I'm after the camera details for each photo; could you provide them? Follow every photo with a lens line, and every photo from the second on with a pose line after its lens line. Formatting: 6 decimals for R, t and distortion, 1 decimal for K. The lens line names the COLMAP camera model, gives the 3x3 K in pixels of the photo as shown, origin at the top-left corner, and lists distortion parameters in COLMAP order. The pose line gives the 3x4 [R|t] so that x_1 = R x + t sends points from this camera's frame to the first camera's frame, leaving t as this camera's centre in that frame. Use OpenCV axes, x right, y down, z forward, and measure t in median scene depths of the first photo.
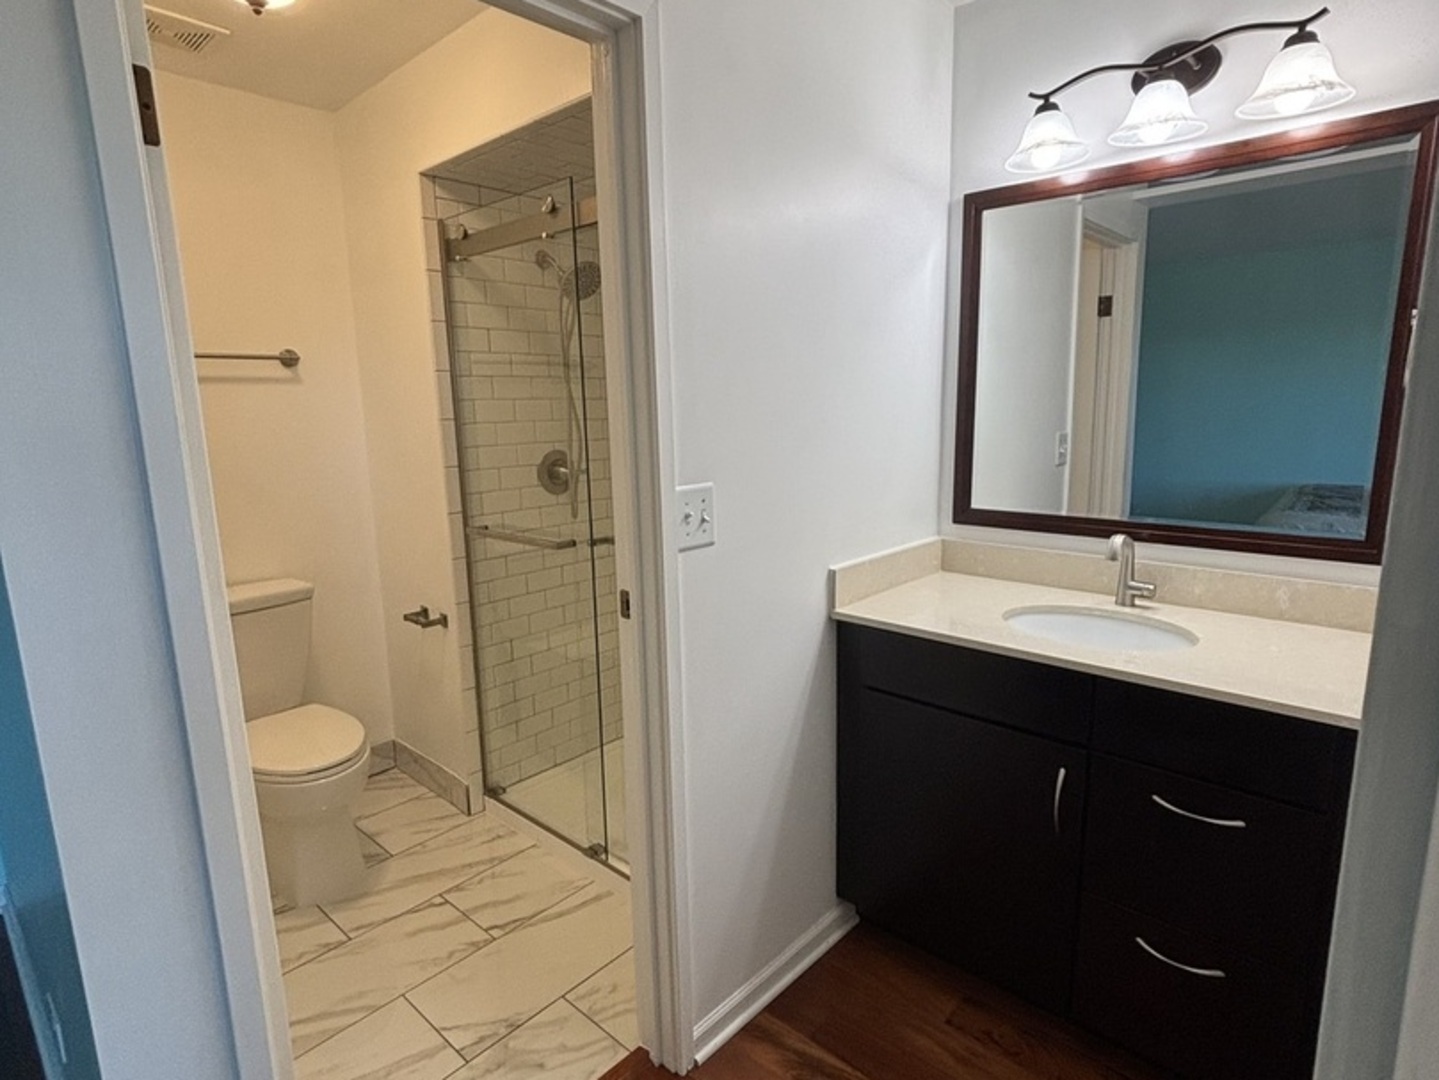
lens RADIAL K [[771.4, 0, 718.4], [0, 771.4, 541.3], [0, 0, 1]] dist [0.016826, -0.002776]
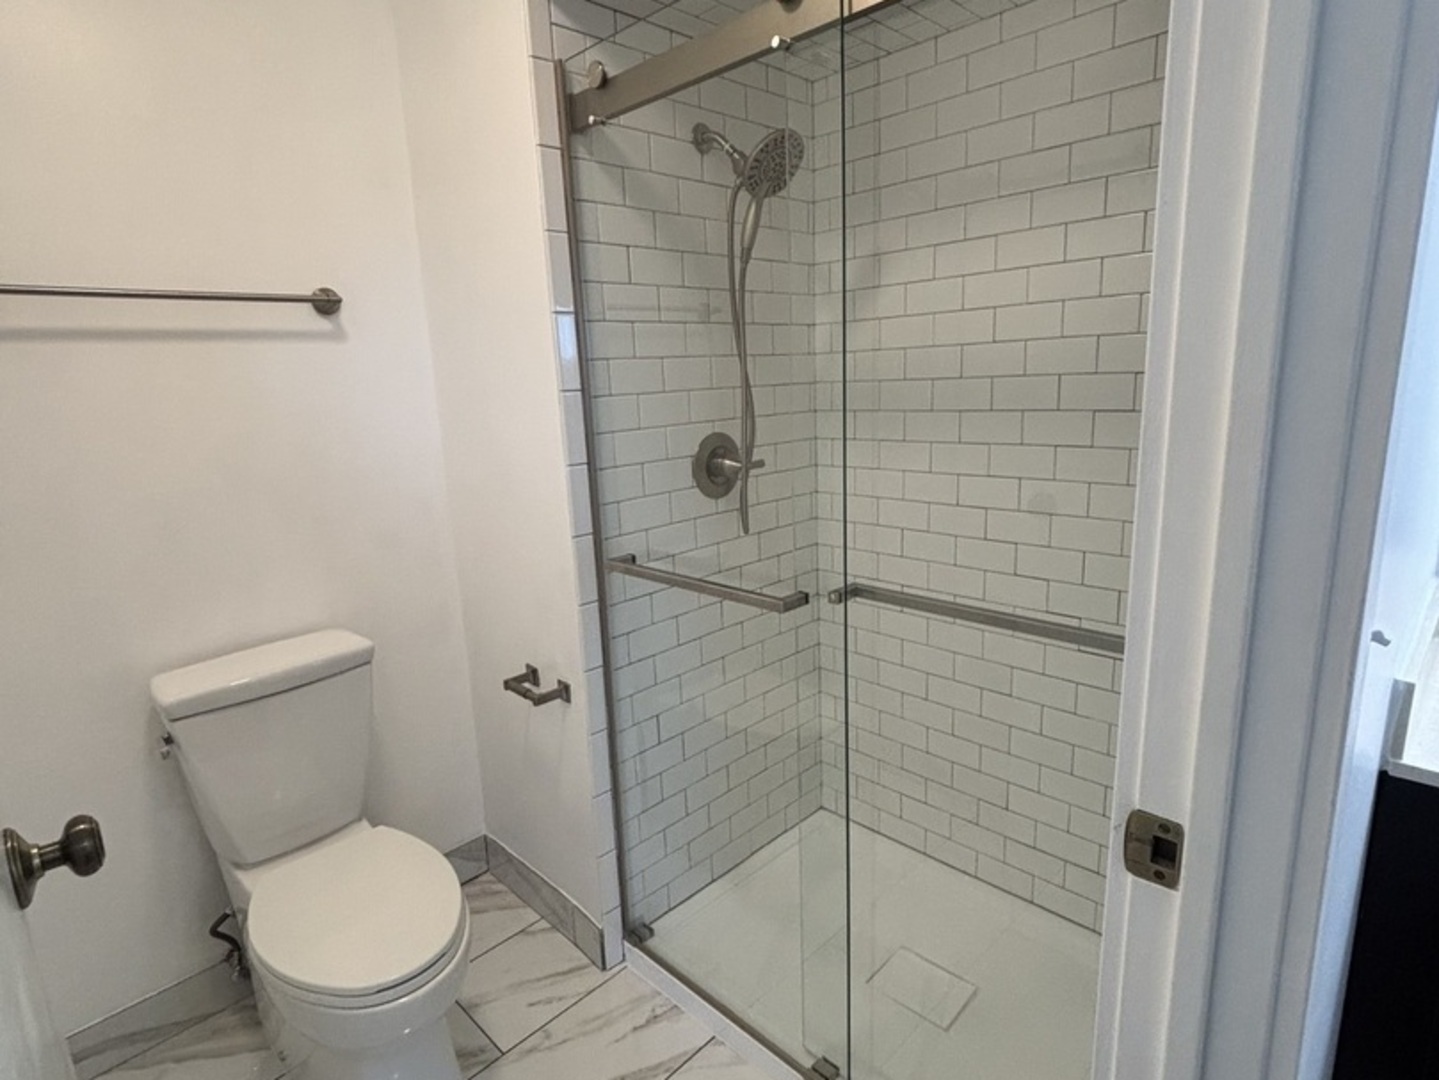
lens RADIAL K [[771.4, 0, 721.2], [0, 771.4, 539.7], [0, 0, 1]] dist [0.016826, -0.002776]
pose [[0.998941, -0.010605, -0.044772, -0.188650], [0.012503, 0.999026, 0.042313, -0.056953], [0.044279, -0.042828, 0.998101, 0.344702]]
